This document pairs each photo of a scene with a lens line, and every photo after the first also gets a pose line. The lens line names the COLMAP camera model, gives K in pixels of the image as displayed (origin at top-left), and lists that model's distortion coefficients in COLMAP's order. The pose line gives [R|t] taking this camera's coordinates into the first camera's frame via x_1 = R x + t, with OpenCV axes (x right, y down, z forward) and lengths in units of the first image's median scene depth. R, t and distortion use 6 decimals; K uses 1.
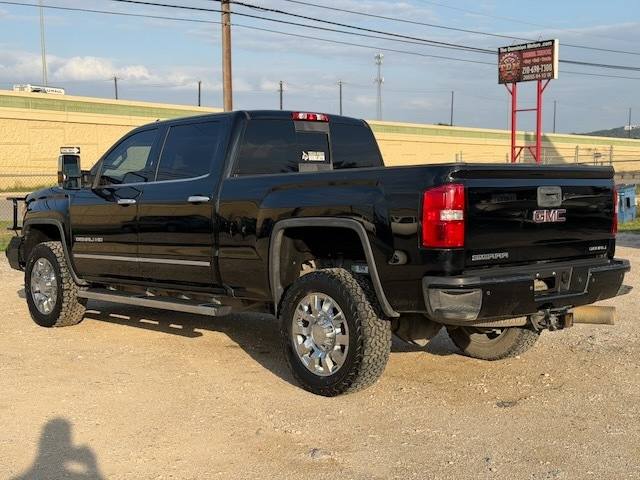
lens RADIAL K [[889.1, 0, 320.0], [0, 889.1, 240.0], [0, 0, 1]] dist [0.148902, -0.009108]
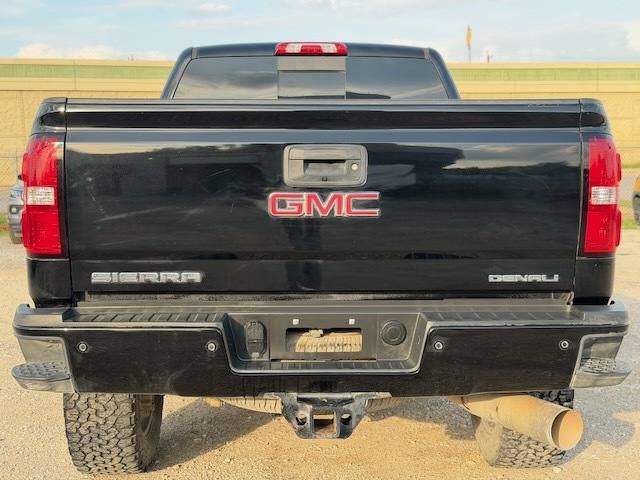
lens RADIAL K [[889.1, 0, 320.0], [0, 889.1, 240.0], [0, 0, 1]] dist [0.148902, -0.009108]
pose [[0.762424, 0.057521, -0.644516, 0.571637], [-0.041103, 0.998335, 0.040476, -0.027313], [0.645771, -0.004368, 0.763519, 0.626635]]
